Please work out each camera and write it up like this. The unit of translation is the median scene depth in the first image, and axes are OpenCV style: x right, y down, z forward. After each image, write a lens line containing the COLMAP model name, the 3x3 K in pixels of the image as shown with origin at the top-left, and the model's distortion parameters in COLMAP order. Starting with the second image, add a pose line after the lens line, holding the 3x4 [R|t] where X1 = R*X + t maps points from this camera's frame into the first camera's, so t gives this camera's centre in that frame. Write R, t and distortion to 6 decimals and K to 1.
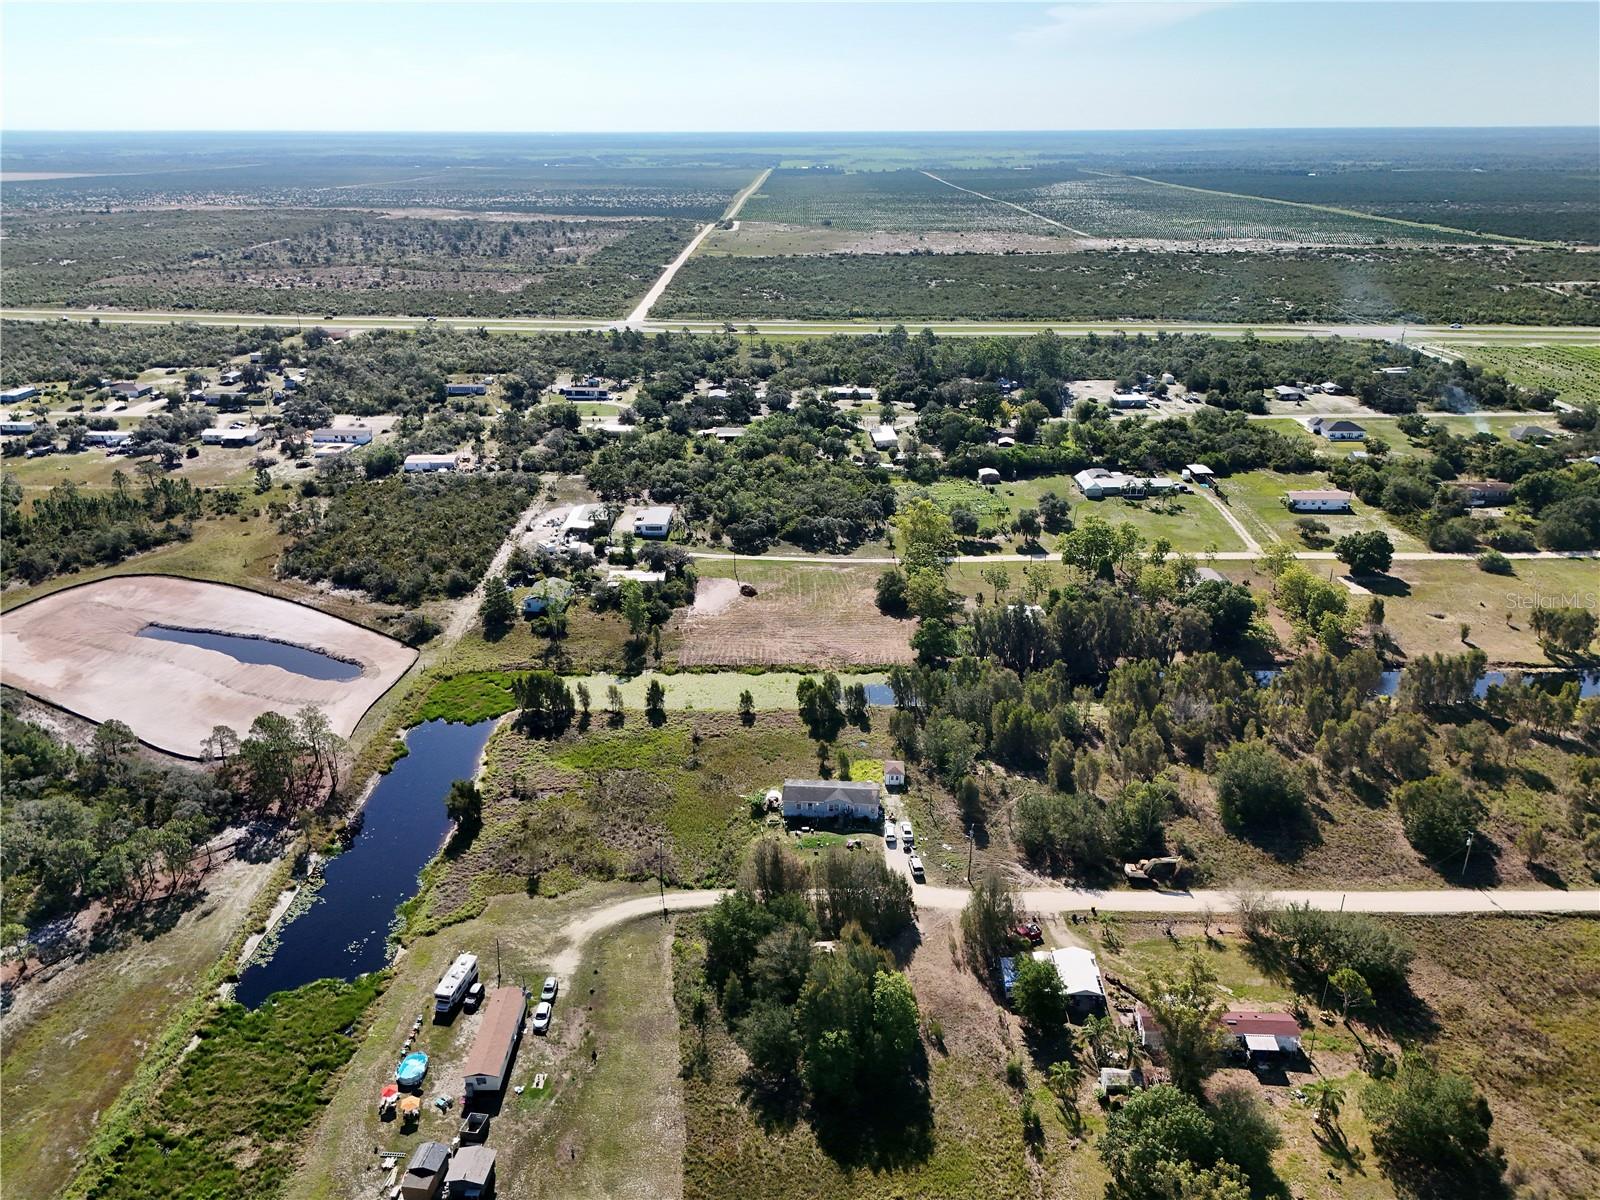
lens RADIAL K [[1177.2, 0, 796.6], [0, 1177.2, 601.5], [0, 0, 1]] dist [0.065162, -0.059692]
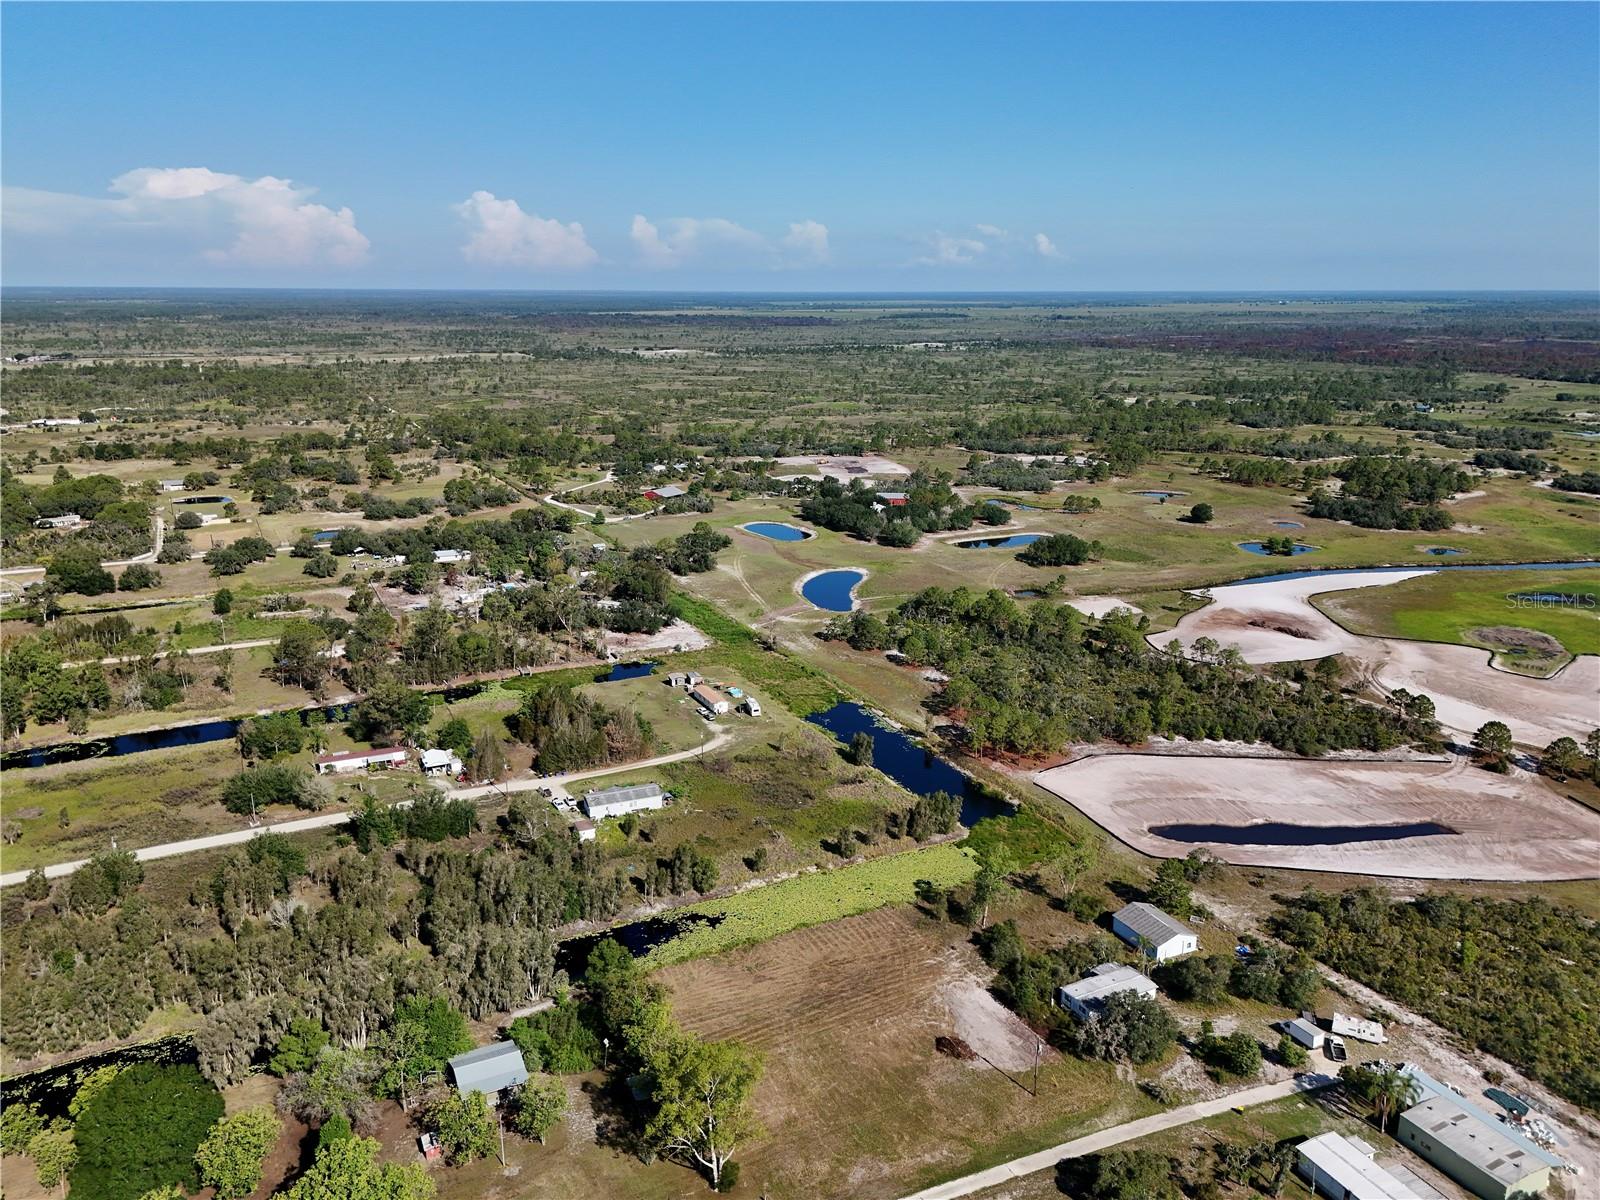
lens RADIAL K [[1177.2, 0, 803.2], [0, 1177.2, 606.2], [0, 0, 1]] dist [0.065162, -0.059692]
pose [[-0.892443, 0.118463, -0.435329, 0.308237], [-0.168696, 0.807298, 0.565519, -0.607776], [0.418433, 0.578132, -0.700484, 1.457757]]
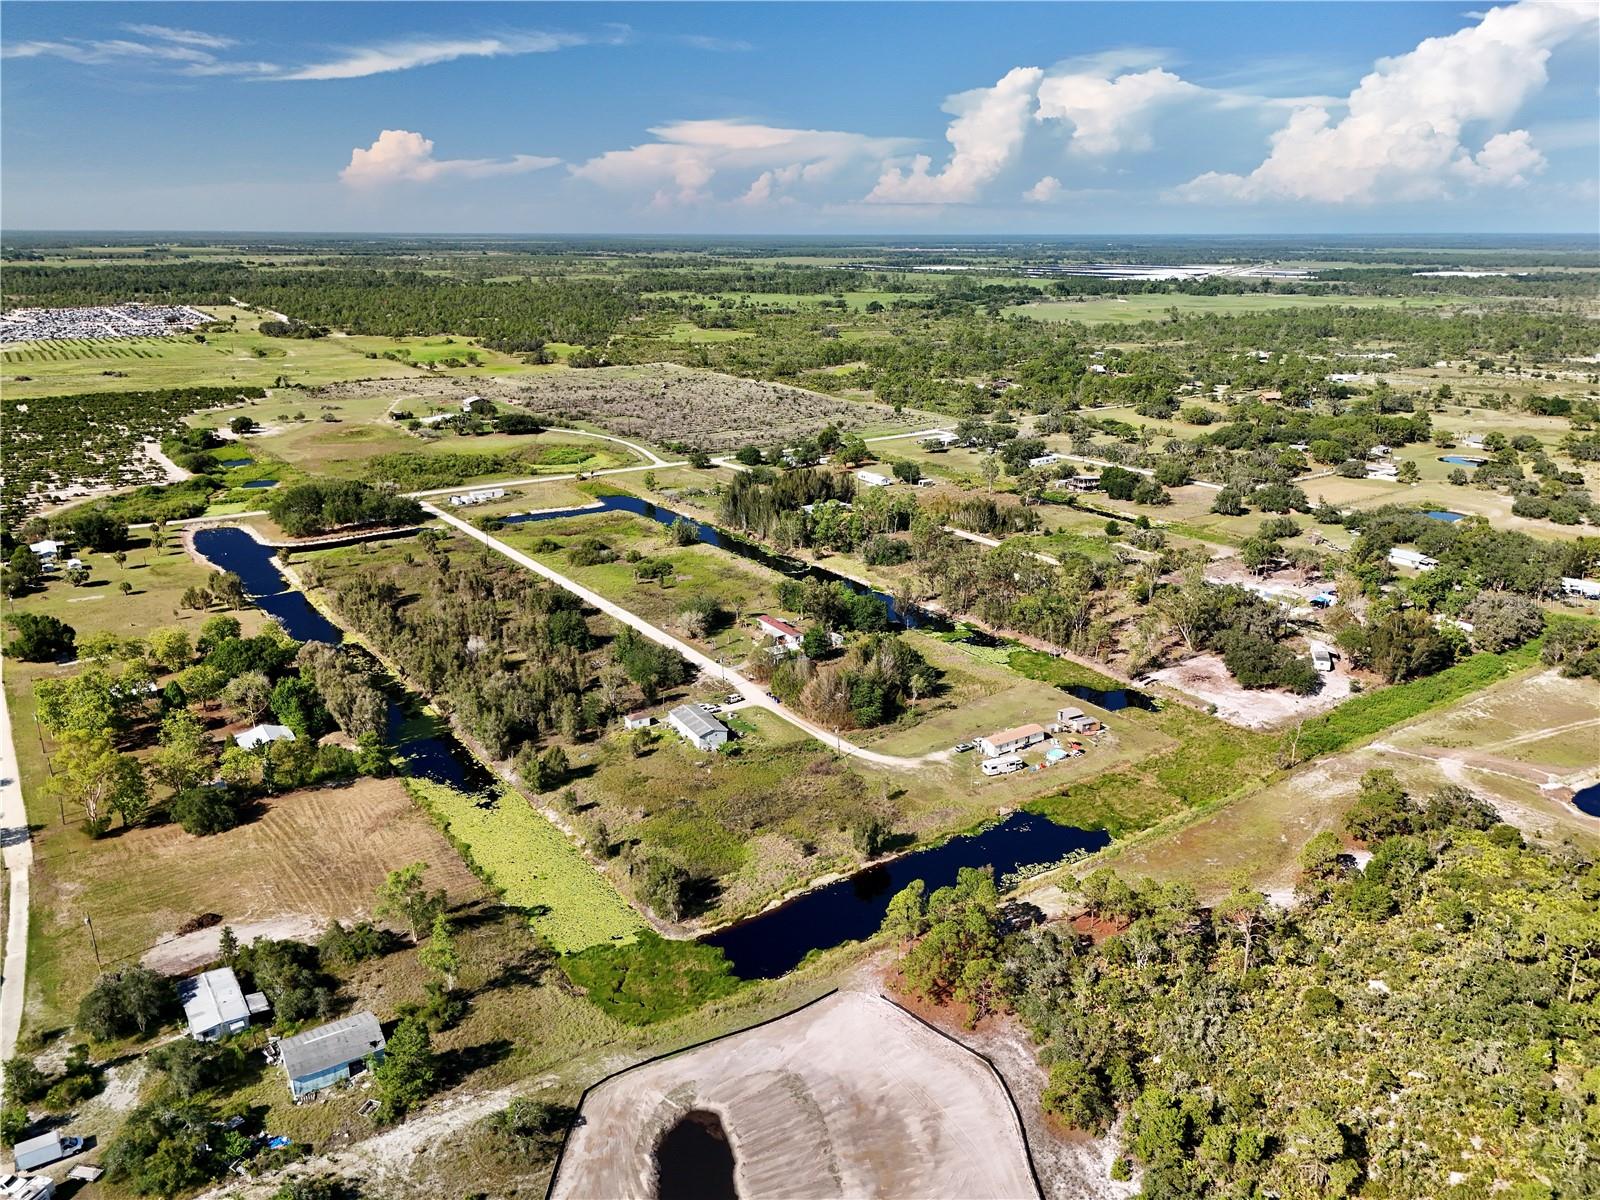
lens RADIAL K [[1177.2, 0, 800.2], [0, 1177.2, 596.7], [0, 0, 1]] dist [0.065162, -0.059692]
pose [[-0.566713, -0.241955, 0.787587, -0.807292], [0.307898, 0.824459, 0.474832, -0.422369], [-0.764222, 0.511591, -0.392734, 1.052207]]
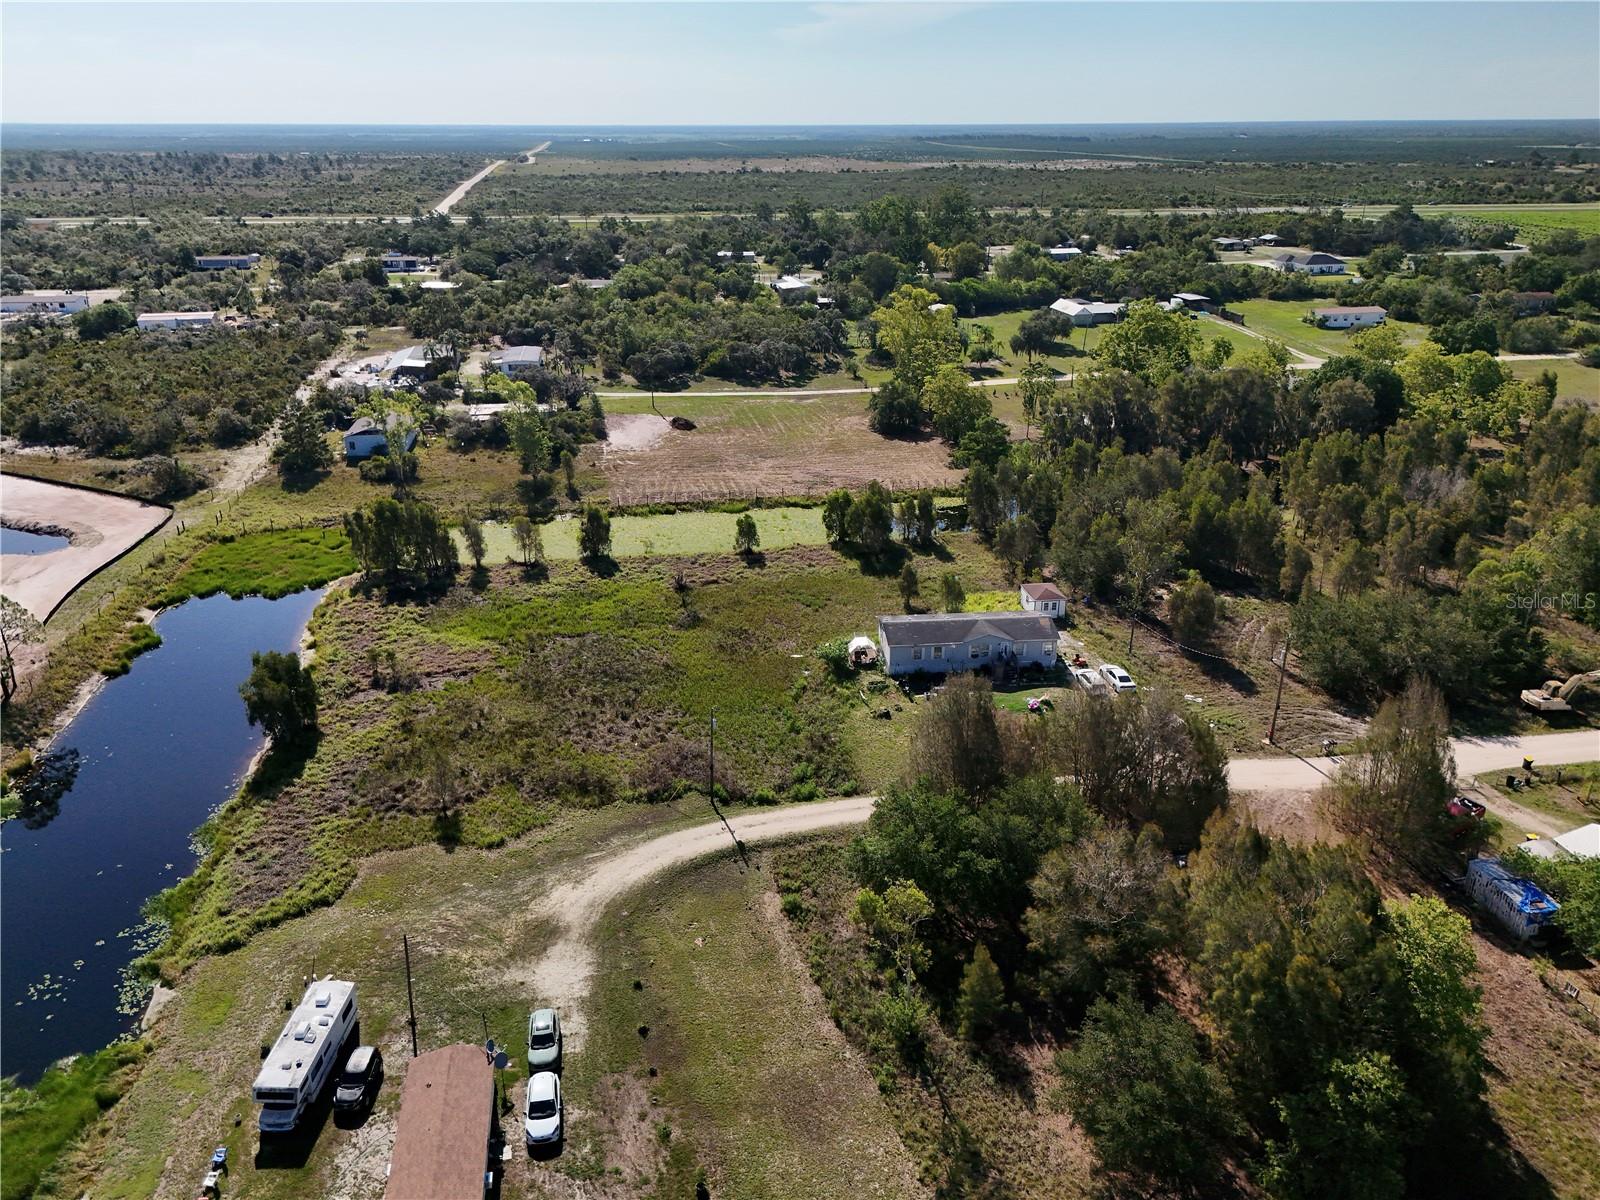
lens RADIAL K [[1177.2, 0, 800.9], [0, 1177.2, 611.8], [0, 0, 1]] dist [0.065162, -0.059692]
pose [[0.983735, -0.066902, 0.166704, -0.110203], [0.064864, 0.997738, 0.017644, 0.107446], [-0.167507, -0.006544, 0.985849, 0.351988]]
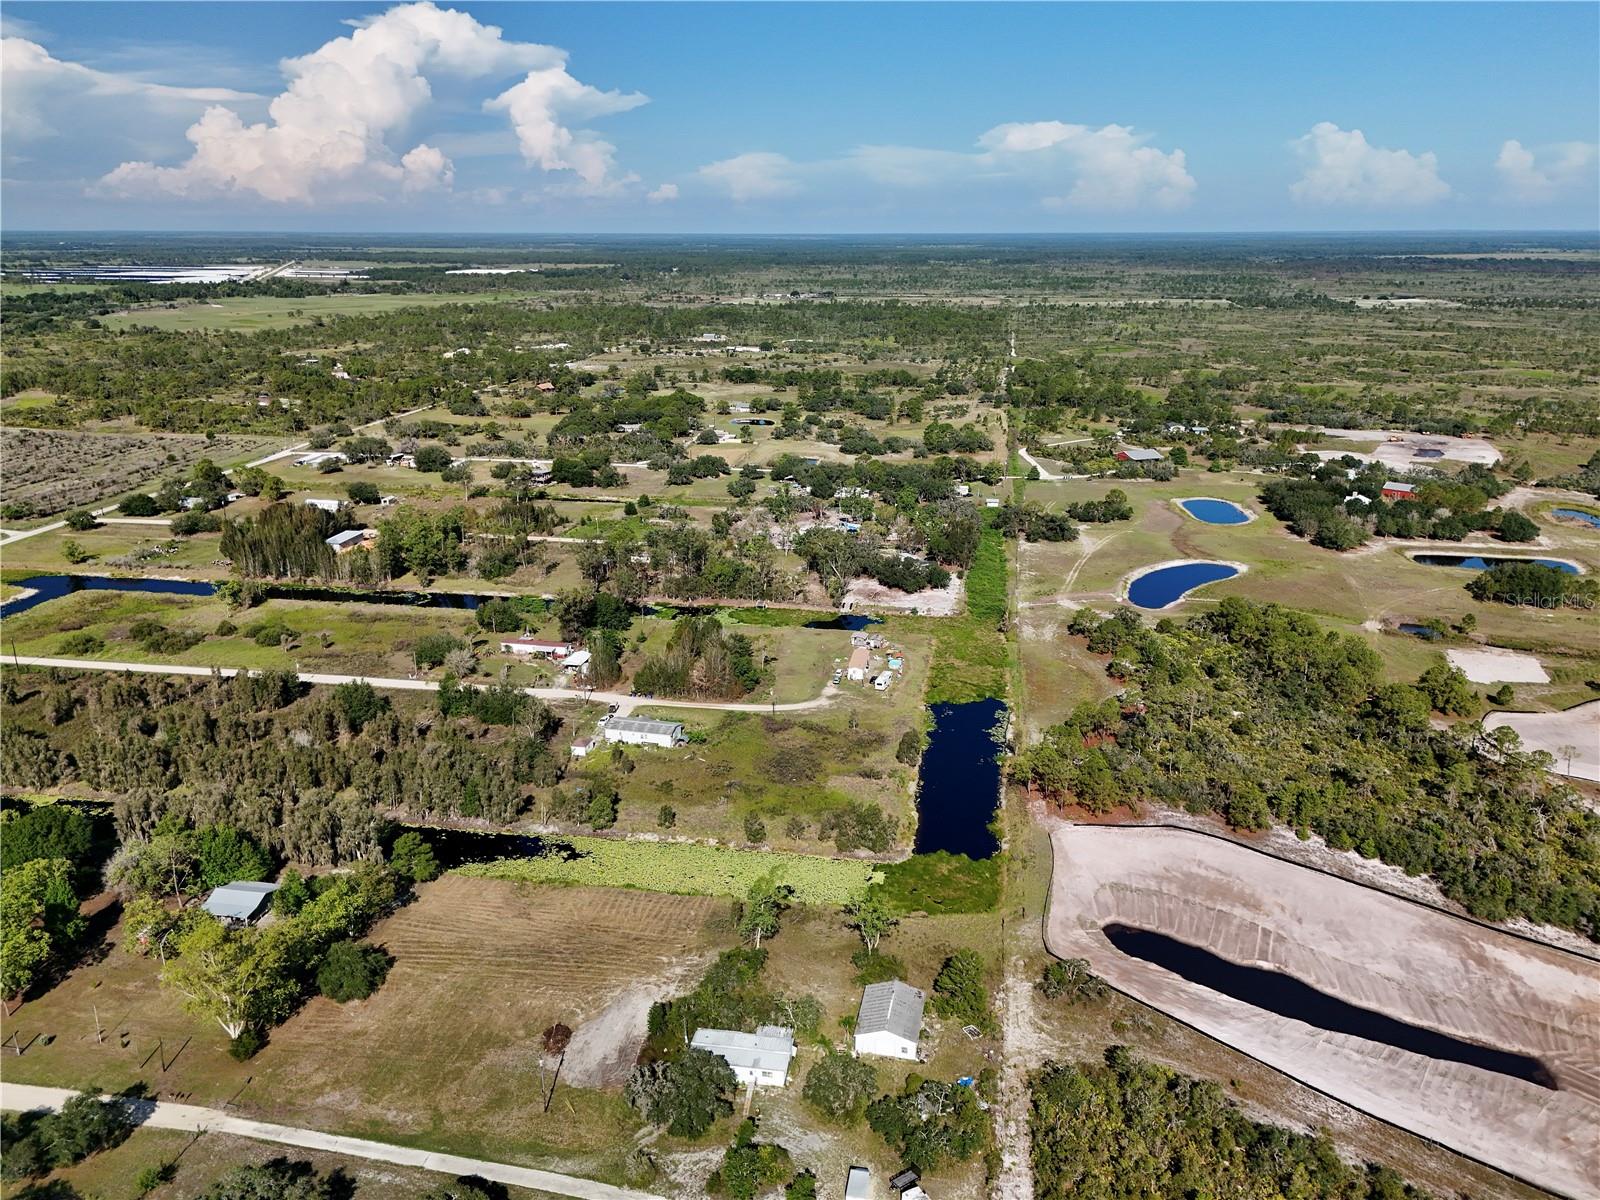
lens RADIAL K [[1177.2, 0, 795.5], [0, 1177.2, 596.6], [0, 0, 1]] dist [0.065162, -0.059692]
pose [[-0.985003, -0.047257, 0.165937, -0.283263], [0.068331, 0.776269, 0.626688, -0.621975], [-0.158427, 0.628628, -0.761398, 1.487918]]
